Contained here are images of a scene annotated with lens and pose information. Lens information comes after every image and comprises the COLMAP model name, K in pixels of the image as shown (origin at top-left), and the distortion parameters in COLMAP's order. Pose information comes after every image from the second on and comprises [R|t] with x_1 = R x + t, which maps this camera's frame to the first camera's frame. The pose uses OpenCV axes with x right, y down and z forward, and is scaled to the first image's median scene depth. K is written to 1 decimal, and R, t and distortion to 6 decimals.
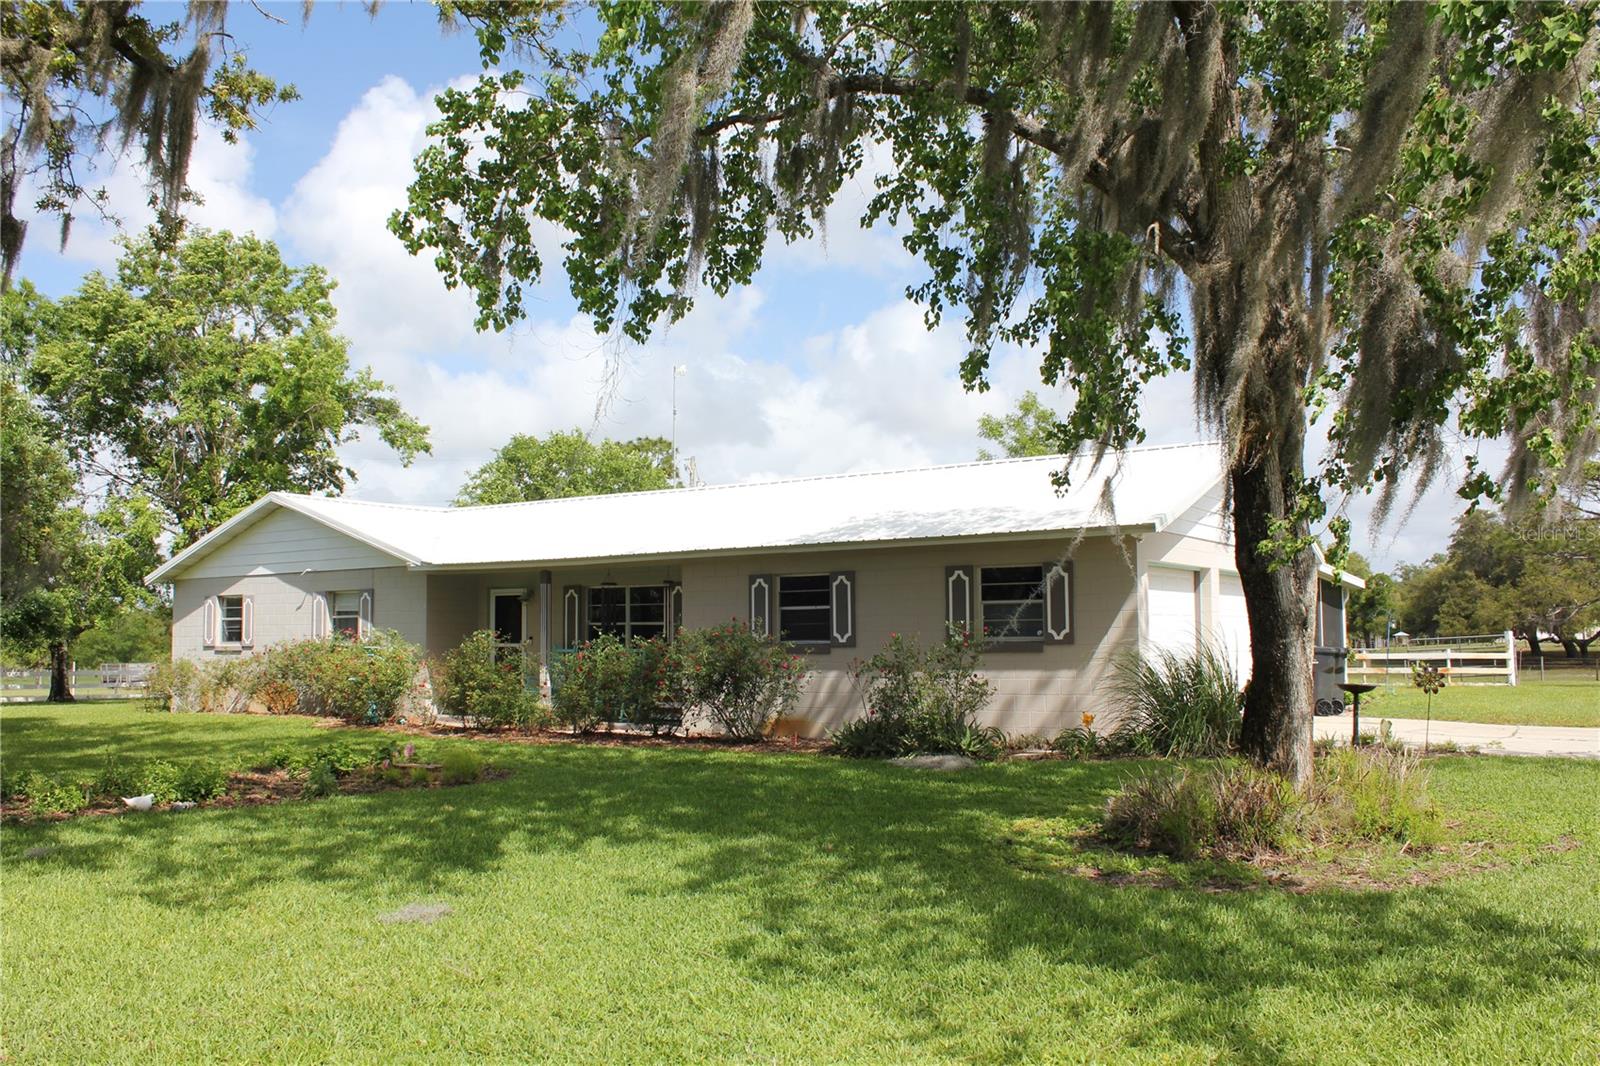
lens RADIAL K [[1348.1, 0, 800.0], [0, 1348.1, 533.0], [0, 0, 1]] dist [-0.168088, 0.151627]
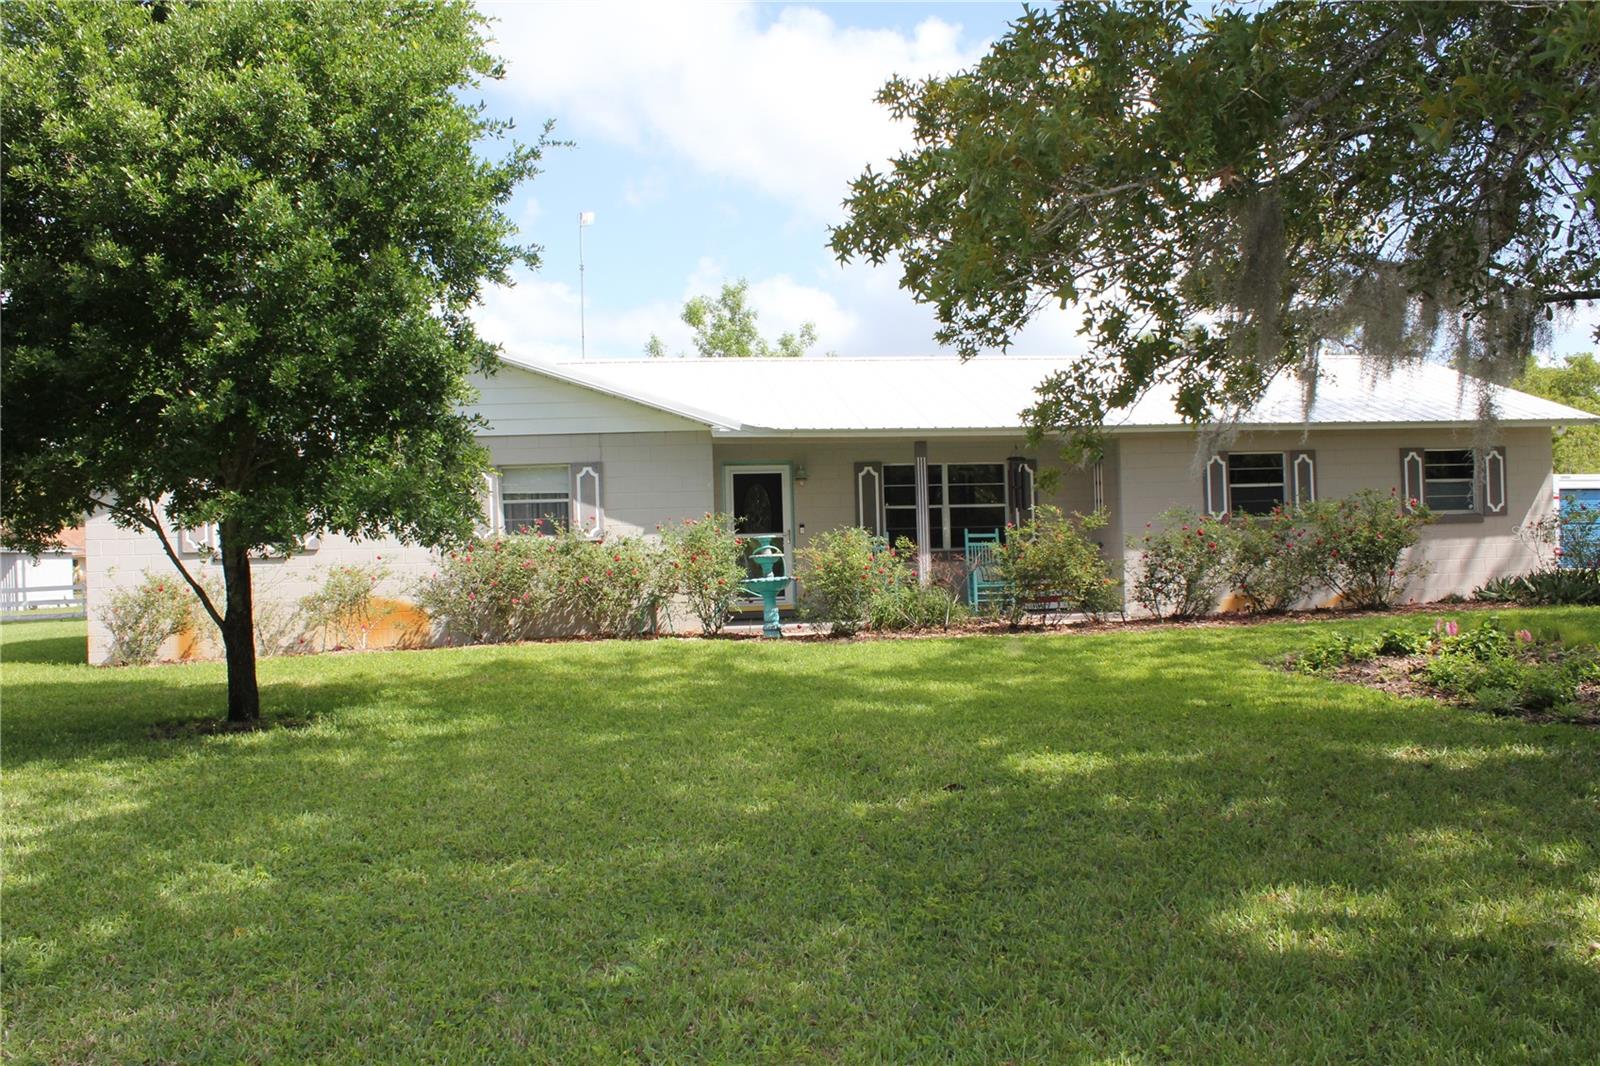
lens RADIAL K [[1345.1, 0, 799.8], [0, 1345.1, 544.0], [0, 0, 1]] dist [-0.170562, 0.160479]
pose [[0.743378, -0.012962, 0.668746, -1.002564], [-0.029063, 0.998242, 0.051654, 0.063160], [-0.668239, -0.057835, 0.741695, 0.522450]]
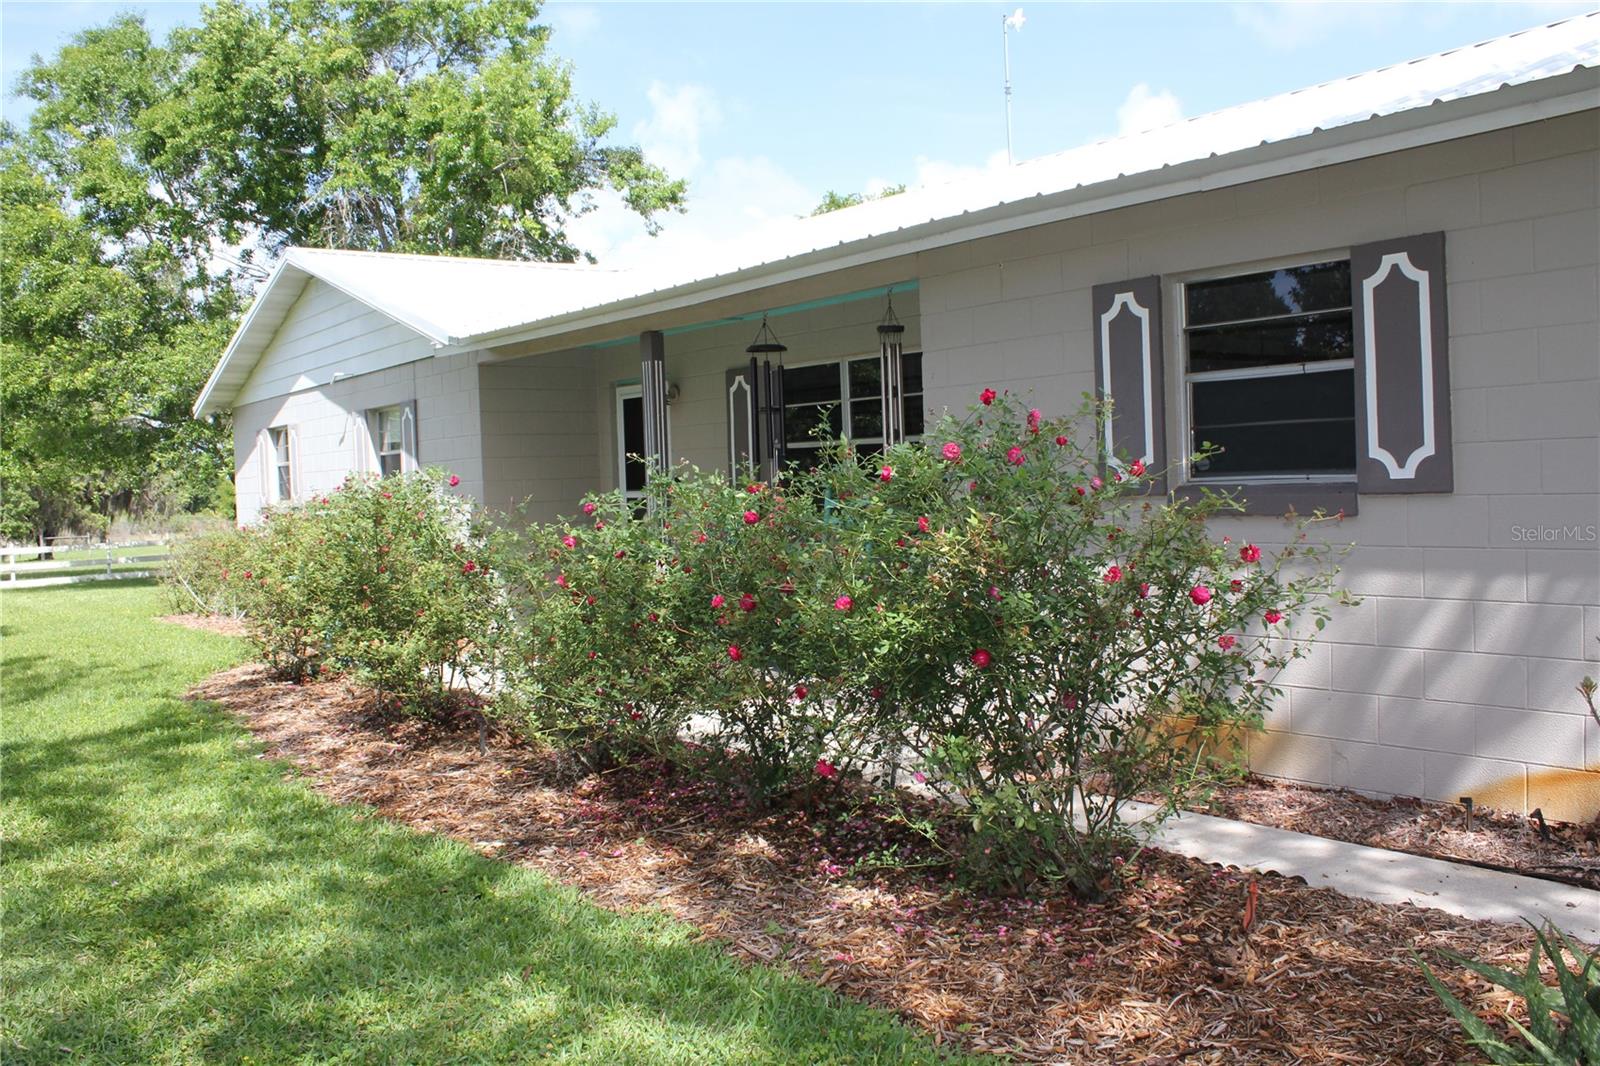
lens RADIAL K [[1348.1, 0, 800.0], [0, 1348.1, 533.0], [0, 0, 1]] dist [-0.168088, 0.151627]
pose [[0.951198, -0.012384, -0.308334, -0.006101], [0.051762, 0.991440, 0.119863, 0.054232], [0.304210, -0.129973, 0.943696, 0.720327]]
